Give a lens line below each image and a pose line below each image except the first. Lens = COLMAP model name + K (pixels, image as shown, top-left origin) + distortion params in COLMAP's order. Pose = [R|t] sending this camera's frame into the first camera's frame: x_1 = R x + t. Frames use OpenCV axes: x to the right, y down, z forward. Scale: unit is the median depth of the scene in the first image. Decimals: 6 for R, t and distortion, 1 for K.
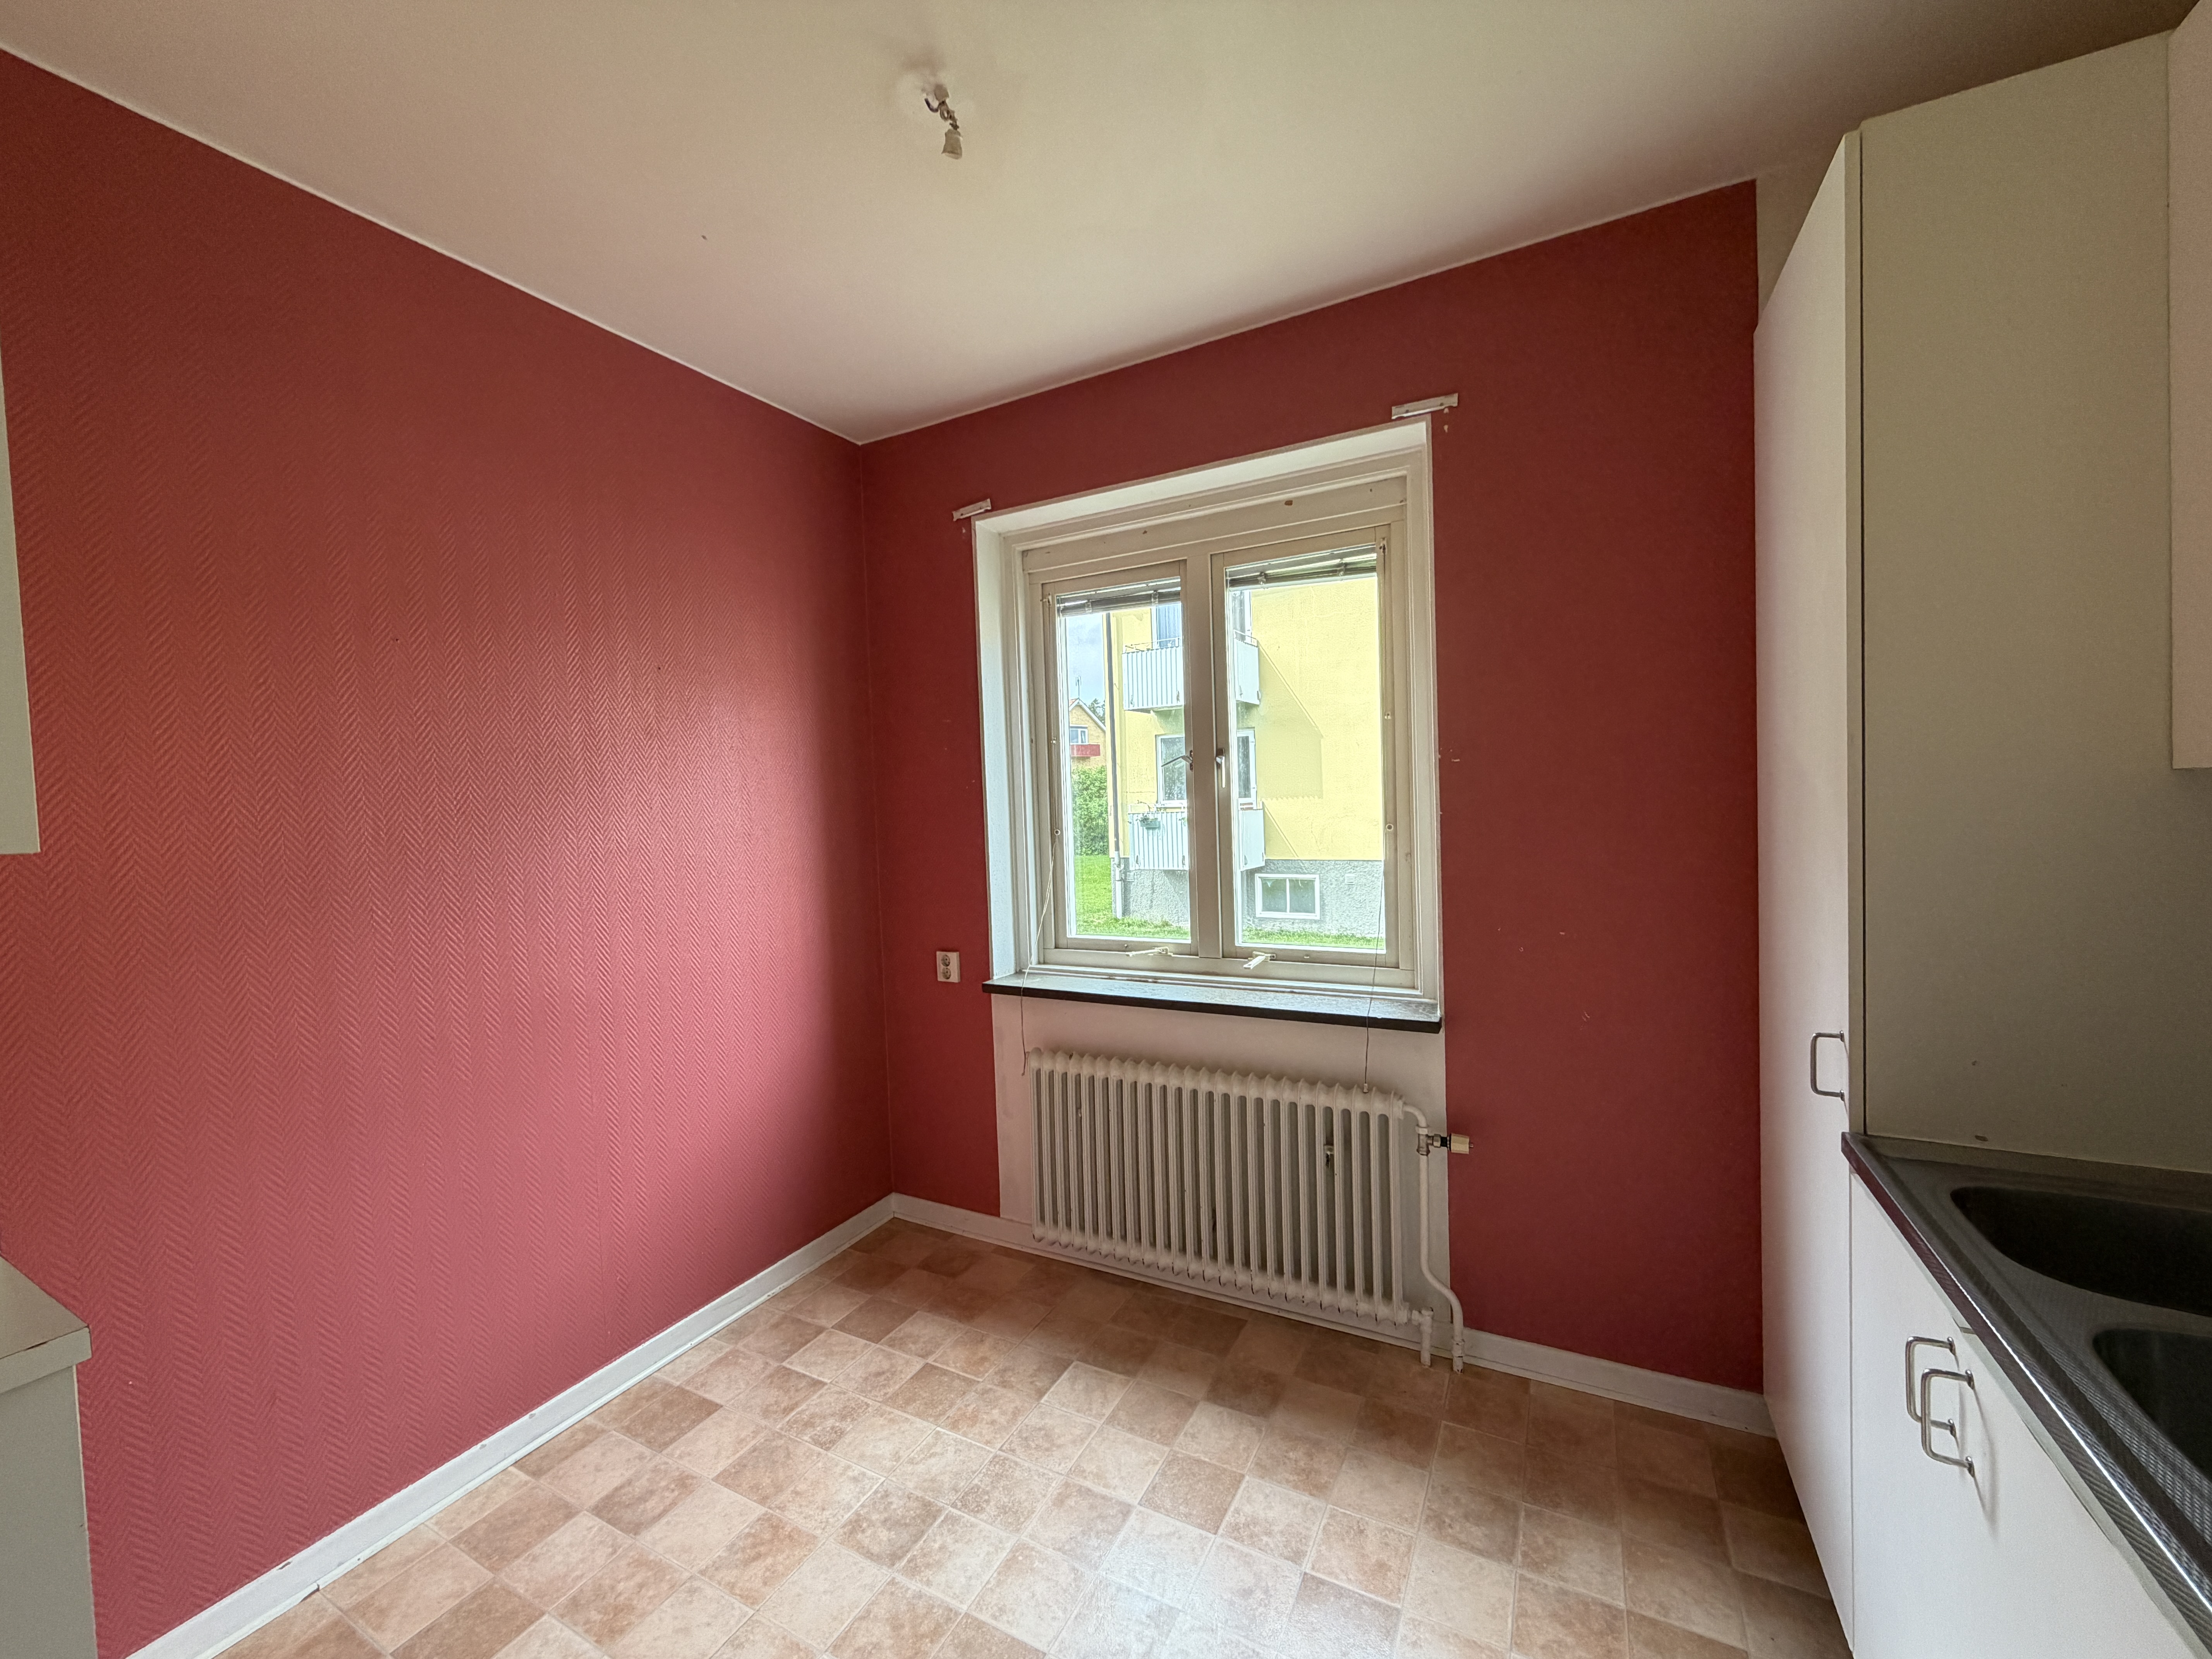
lens RADIAL K [[882.2, 0, 1096.7], [0, 882.2, 832.4], [0, 0, 1]] dist [-0.001649, 0.000780]
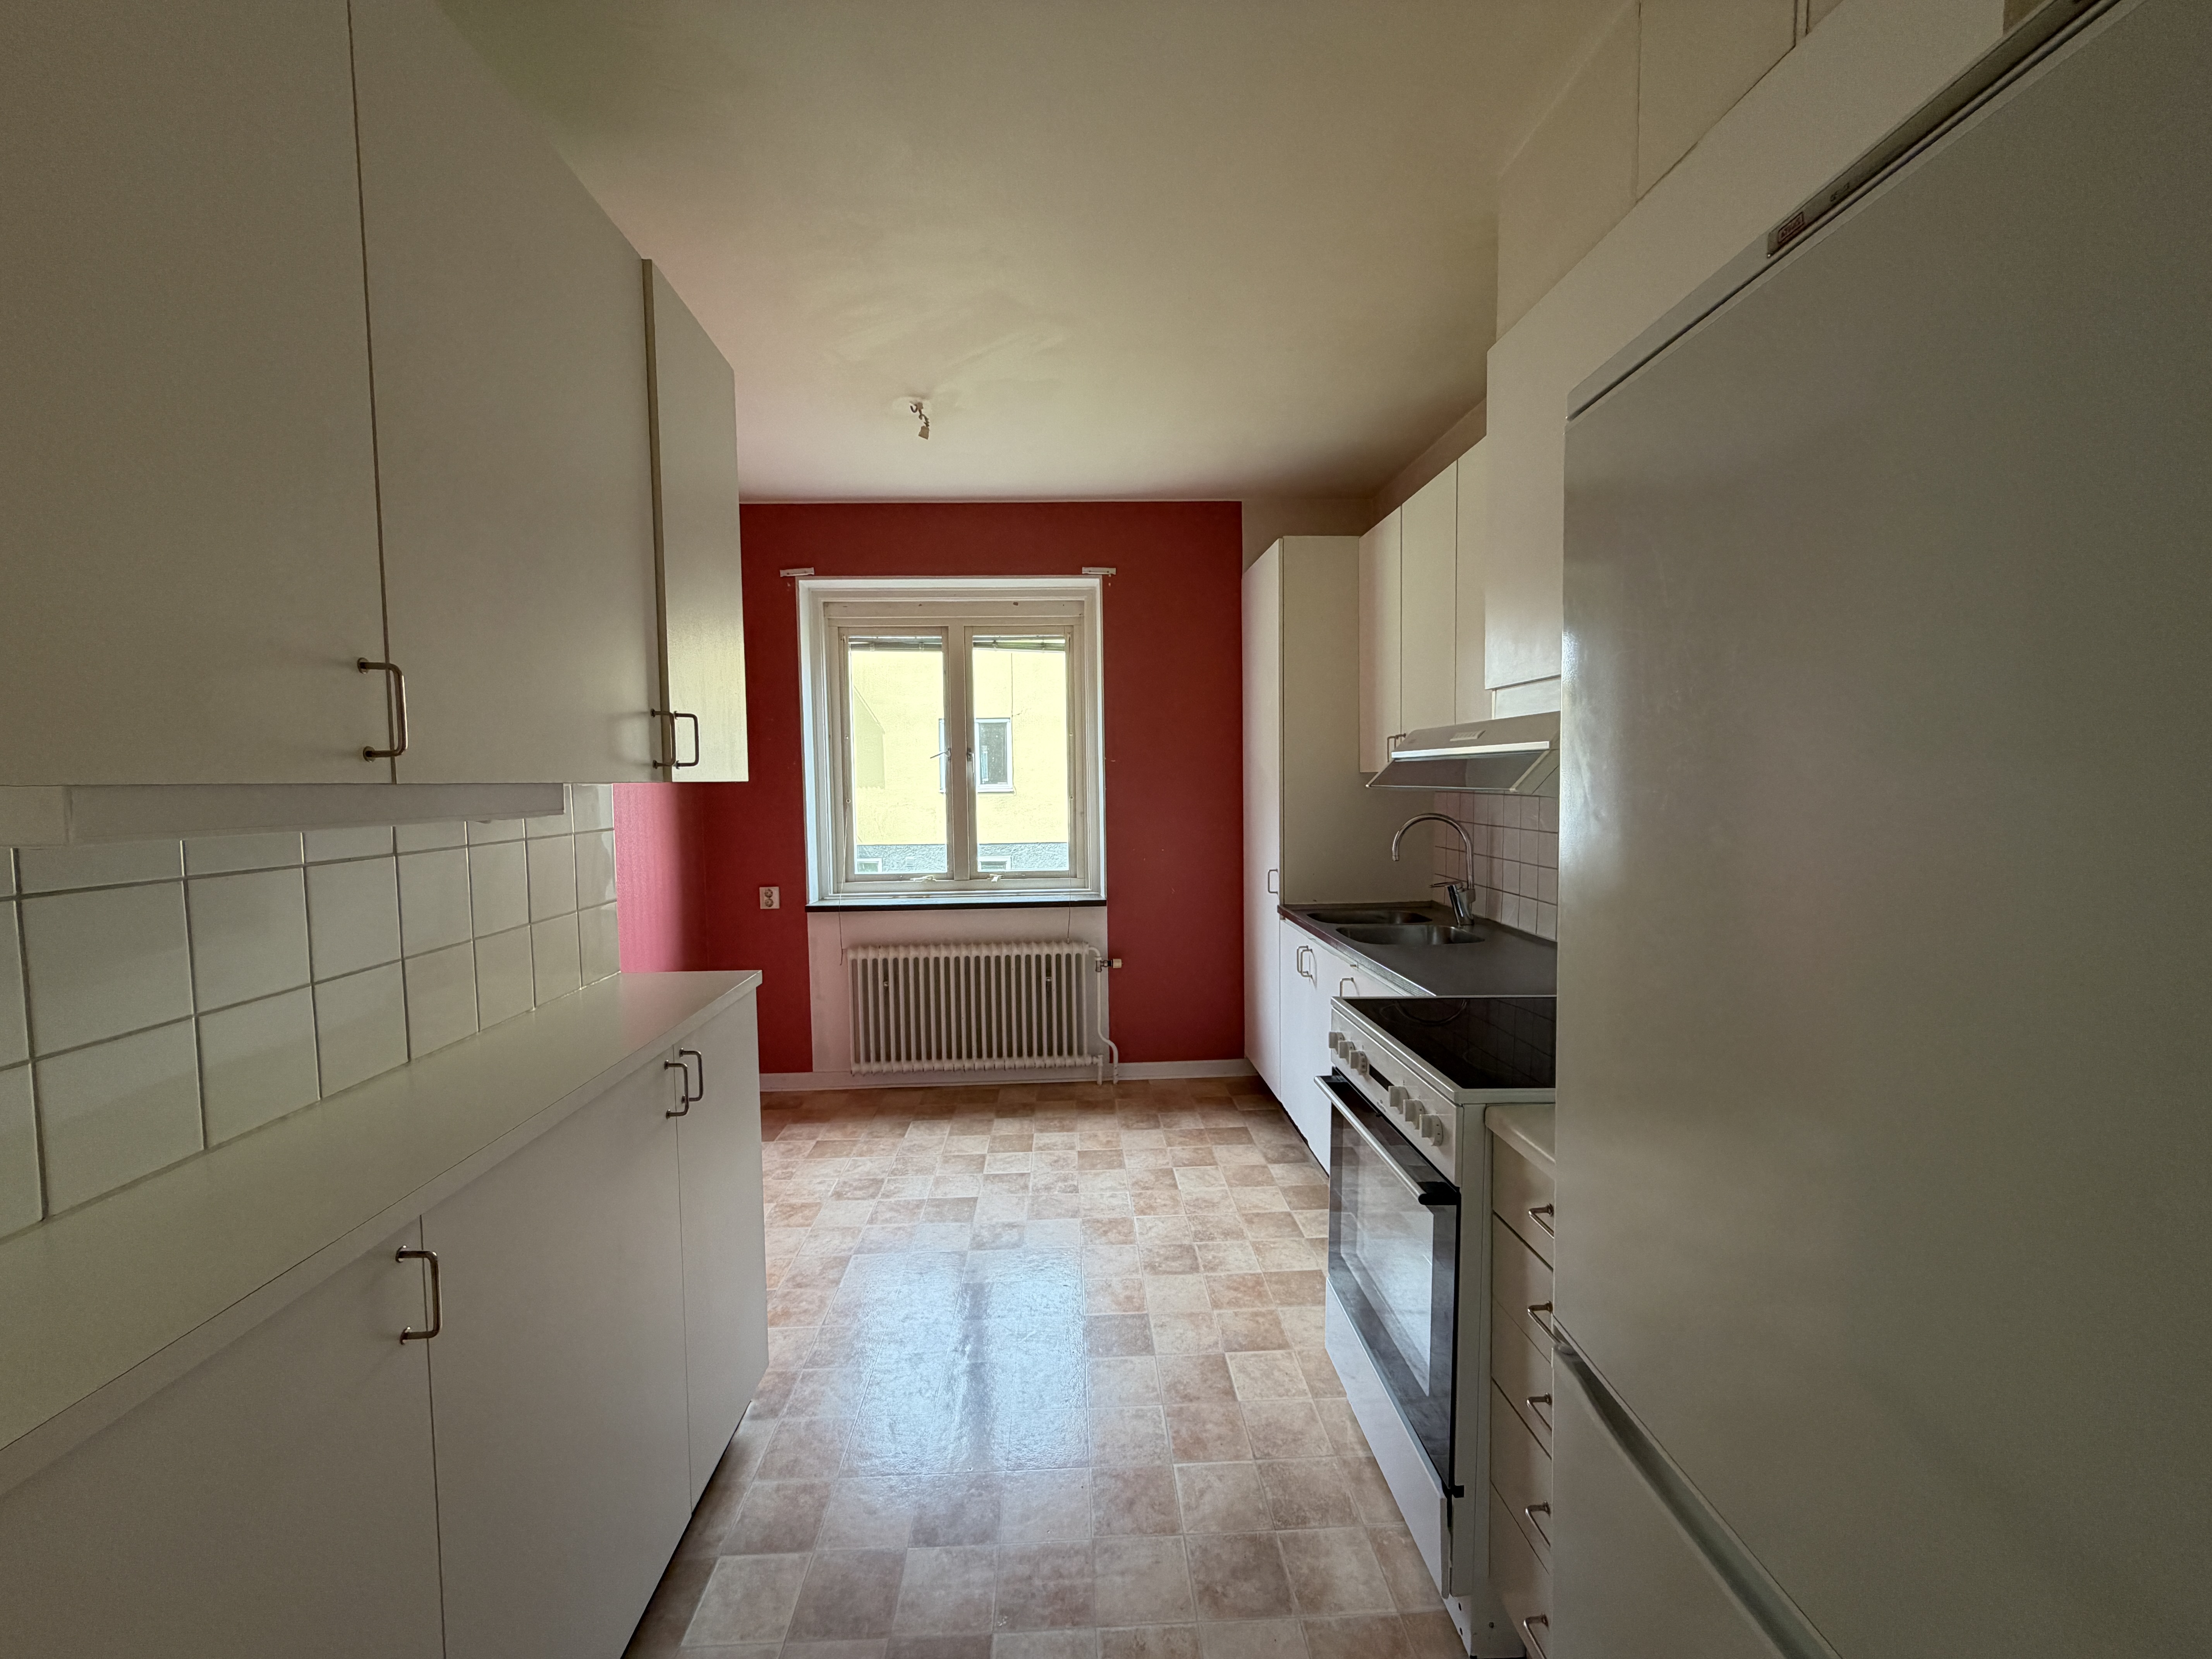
lens RADIAL K [[882.2, 0, 1101.2], [0, 882.2, 833.7], [0, 0, 1]] dist [-0.001649, 0.000780]
pose [[0.858407, -0.008634, 0.512897, -0.523289], [0.003950, 0.999940, 0.010222, 0.049263], [-0.512955, -0.006749, 0.858389, -0.543042]]
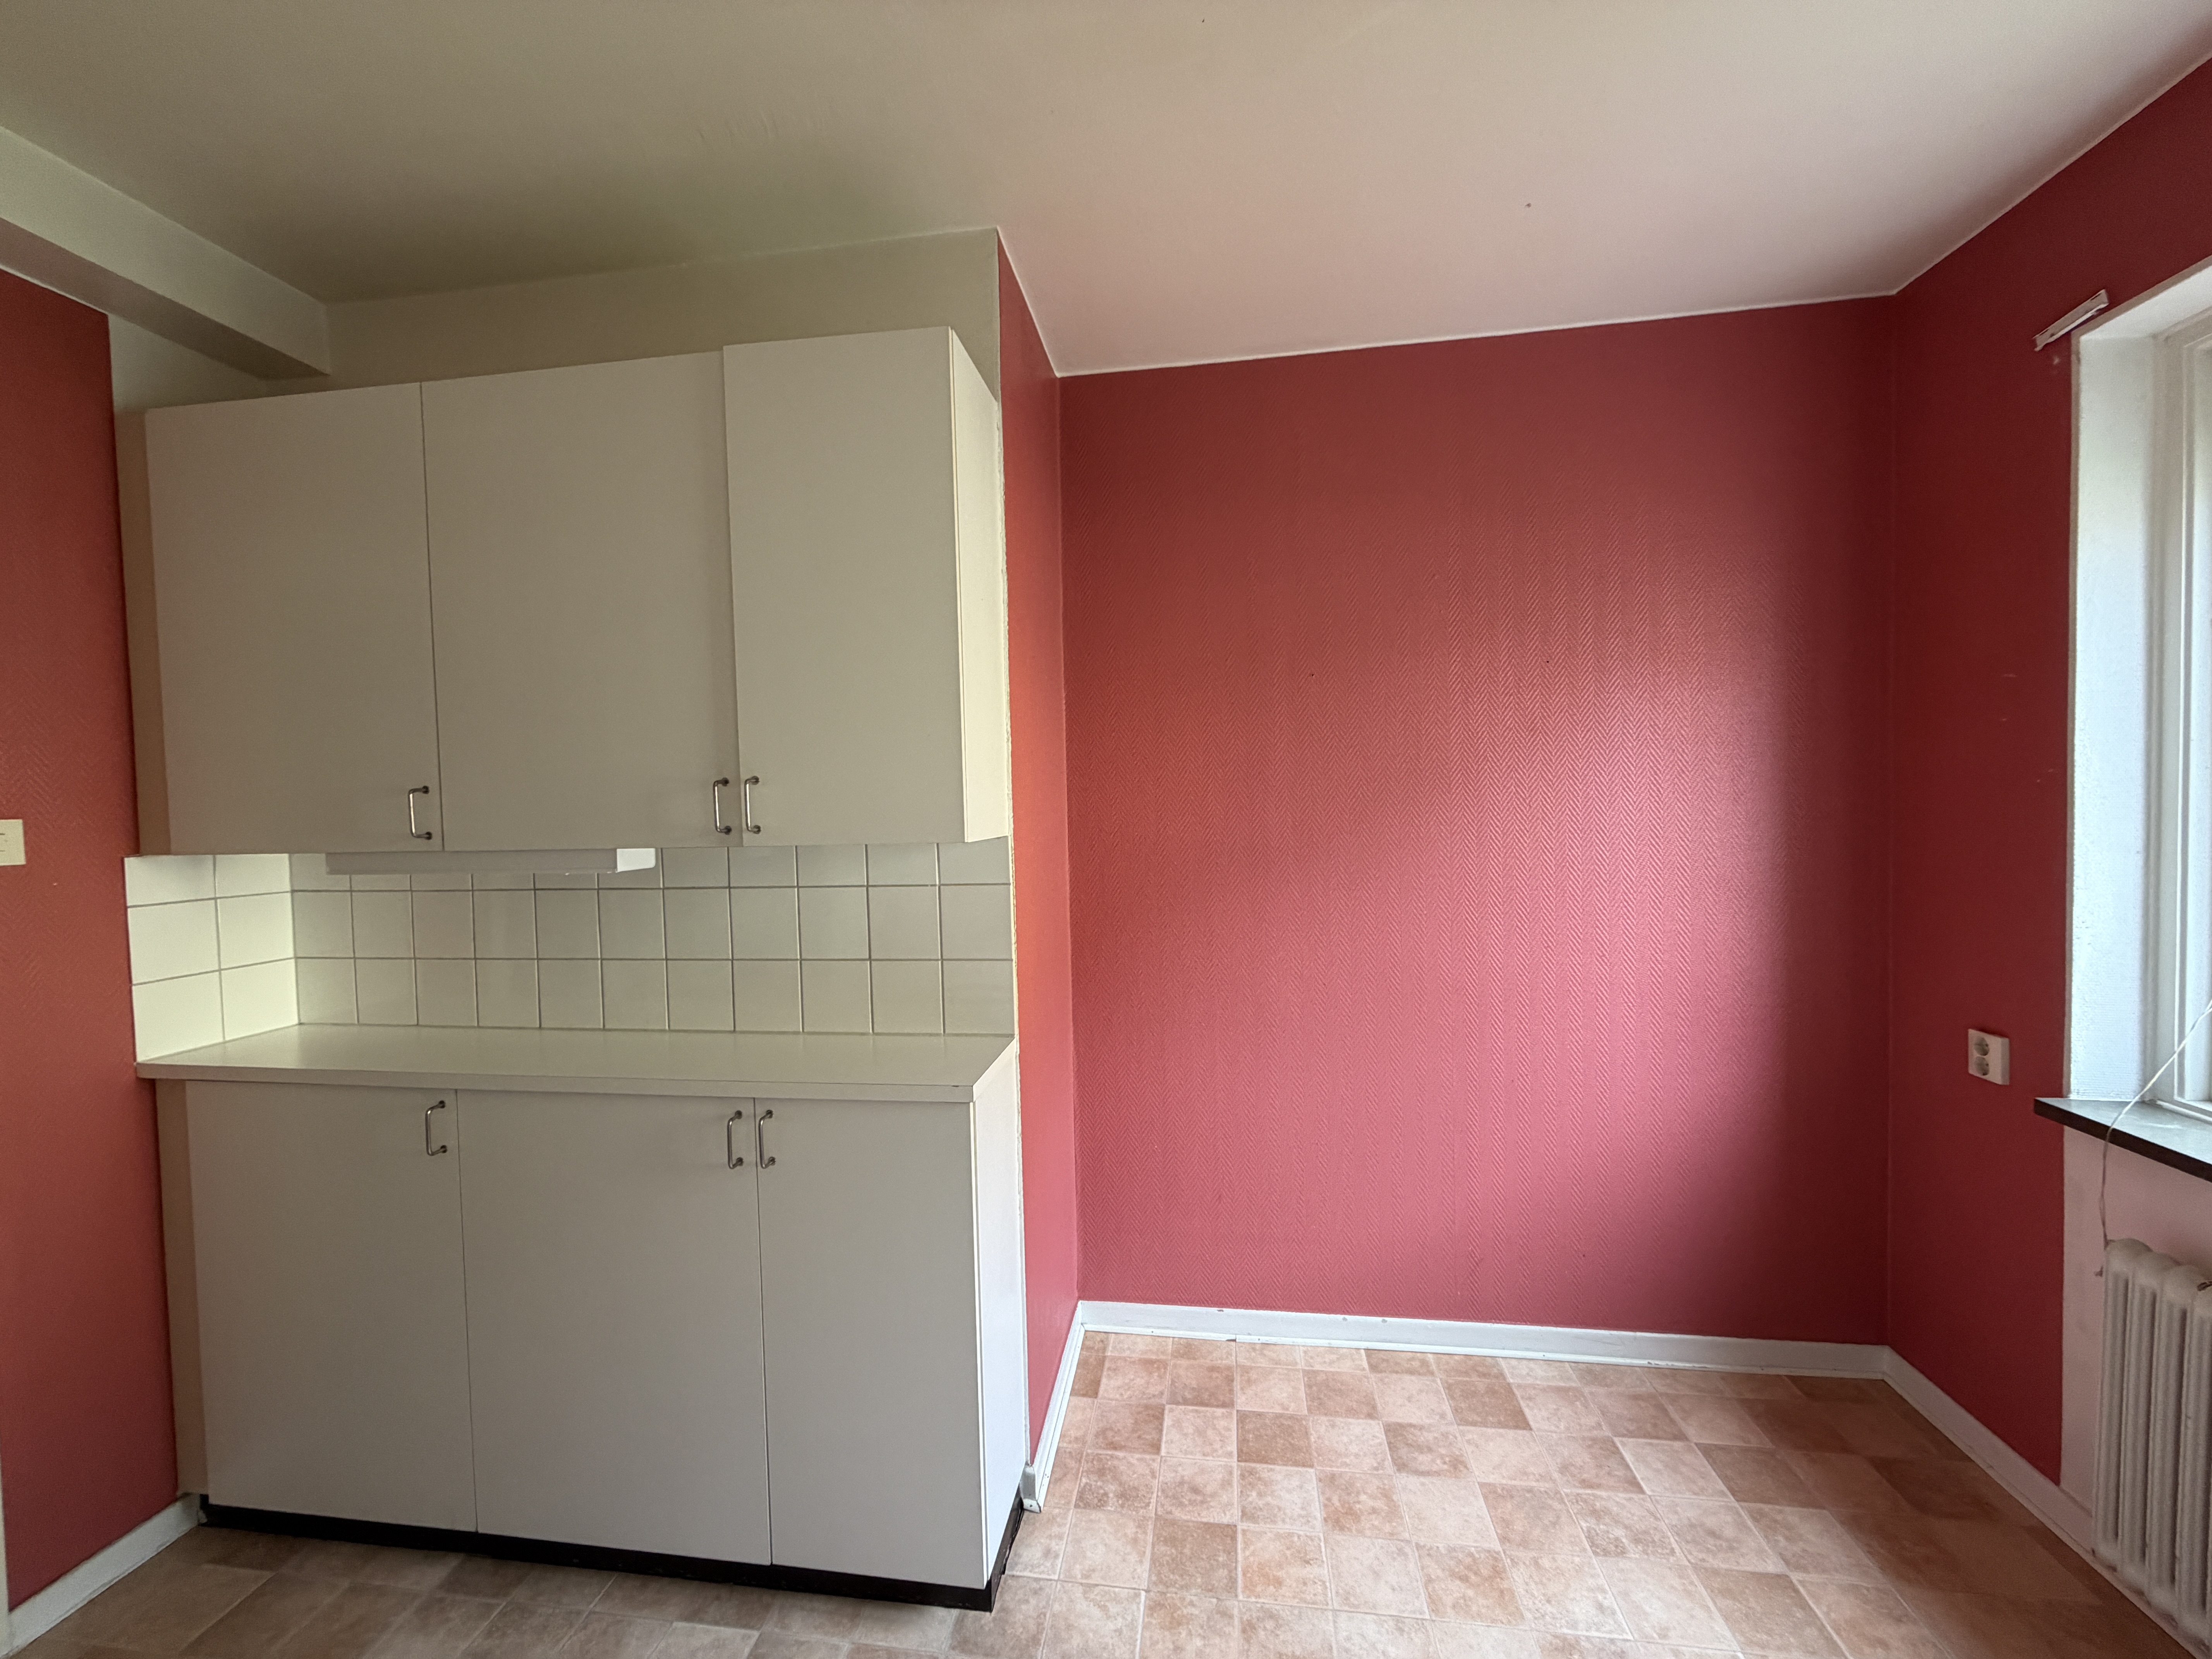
lens RADIAL K [[882.2, 0, 1108.9], [0, 882.2, 833.9], [0, 0, 1]] dist [-0.001649, 0.000780]
pose [[0.344845, 0.059820, -0.936752, 0.308674], [-0.027587, 0.998182, 0.053587, -0.042076], [0.938254, 0.007363, 0.345868, 0.252375]]
